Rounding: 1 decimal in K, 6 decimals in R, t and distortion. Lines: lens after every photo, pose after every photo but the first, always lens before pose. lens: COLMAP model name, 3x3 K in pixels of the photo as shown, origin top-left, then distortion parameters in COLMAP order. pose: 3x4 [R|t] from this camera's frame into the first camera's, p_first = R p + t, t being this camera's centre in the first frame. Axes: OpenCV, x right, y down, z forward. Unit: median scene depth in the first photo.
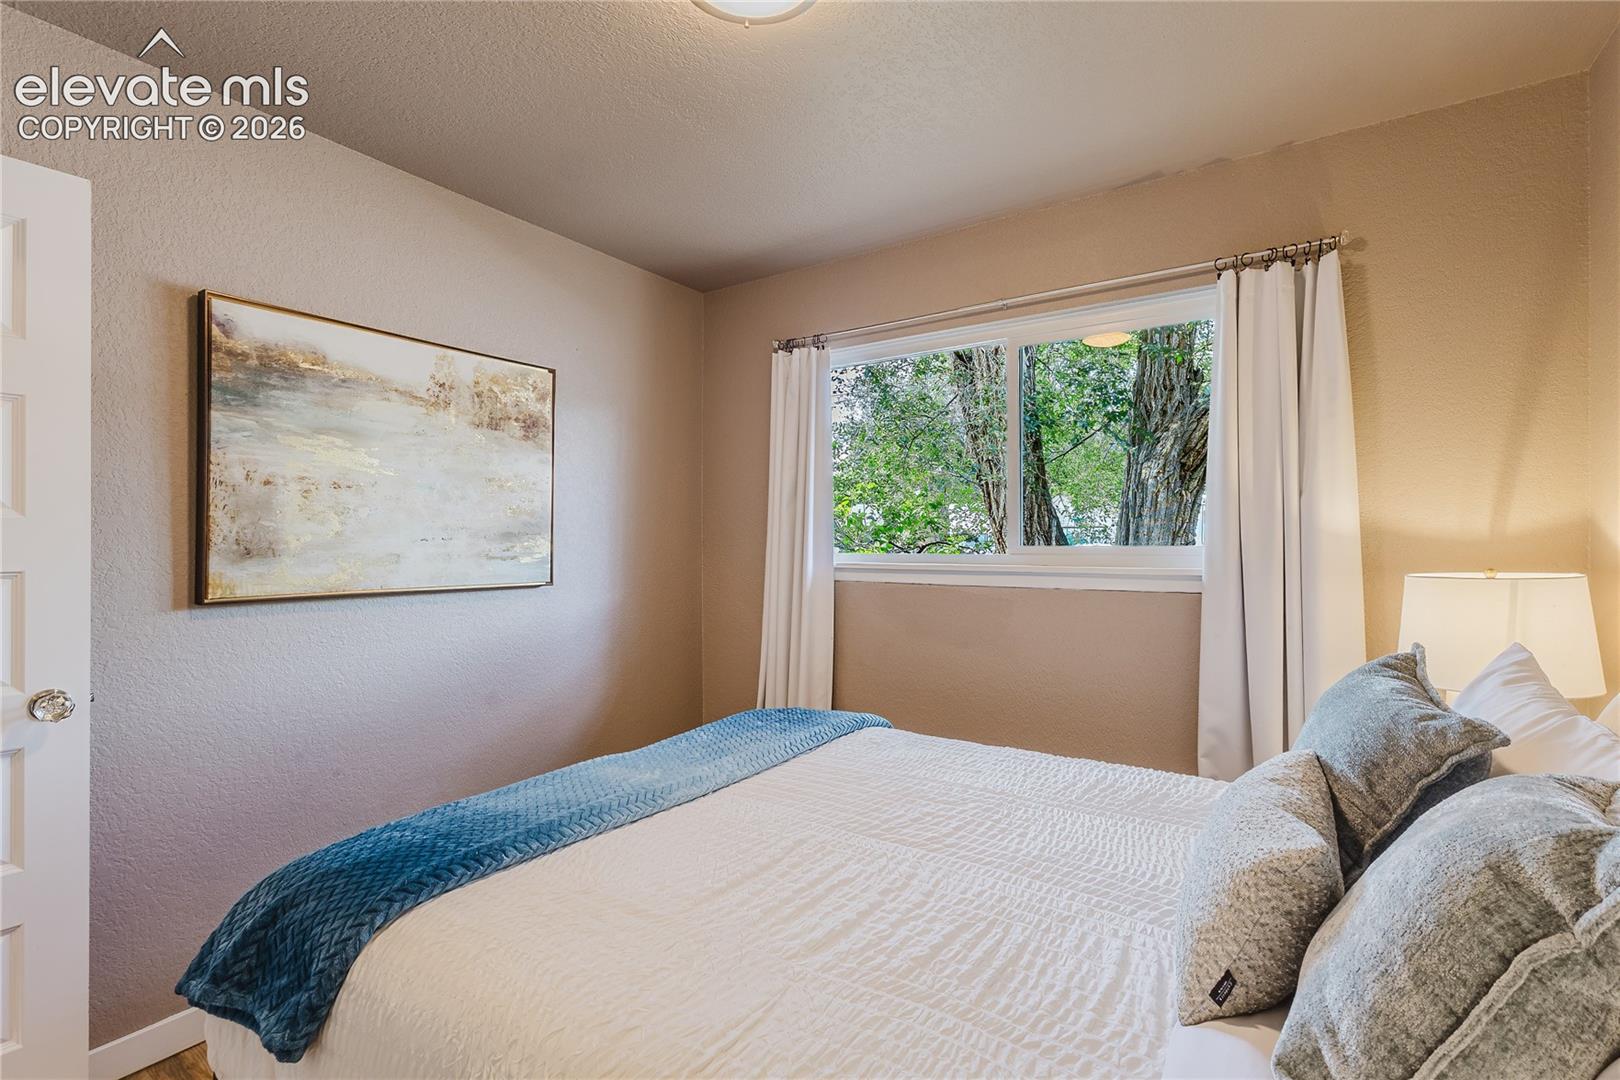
lens RADIAL K [[740.8, 0, 808.8], [0, 740.8, 531.0], [0, 0, 1]] dist [-0.000178, 0.001218]
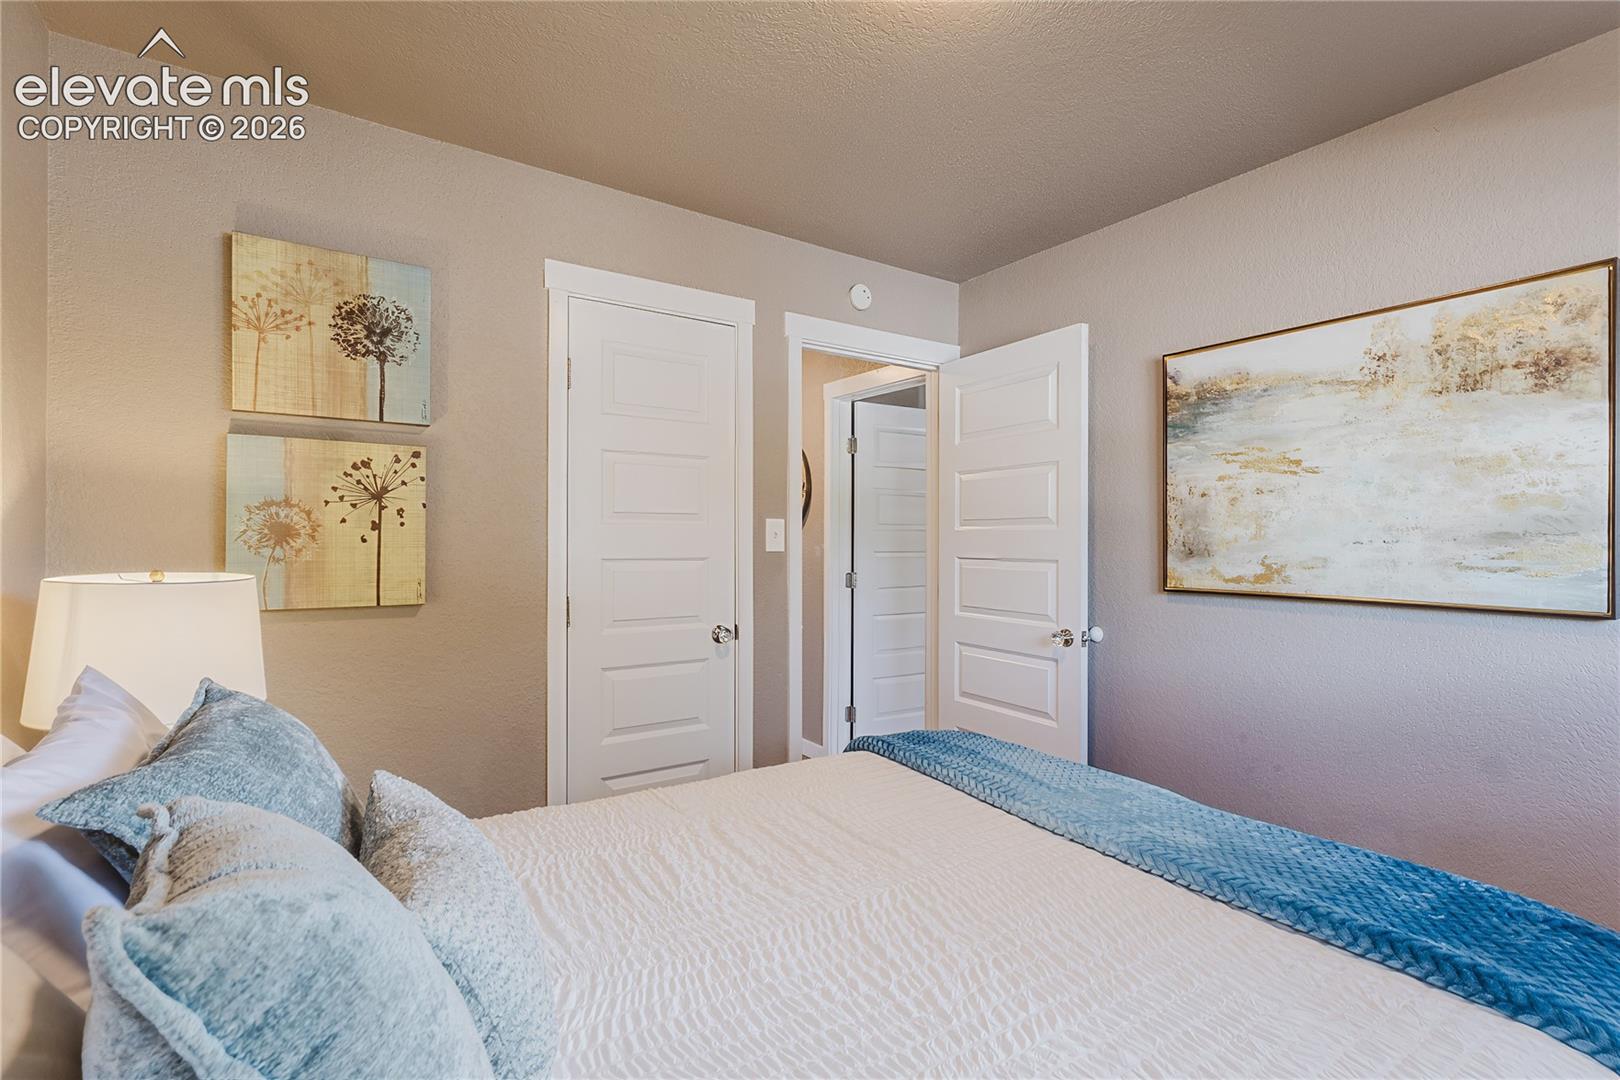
lens RADIAL K [[740.8, 0, 806.6], [0, 740.8, 540.3], [0, 0, 1]] dist [-0.000178, 0.001218]
pose [[-0.385110, -0.006863, -0.922845, 0.631440], [0.004143, 0.999949, -0.009166, 0.017031], [0.922861, -0.007353, -0.385062, 0.870549]]
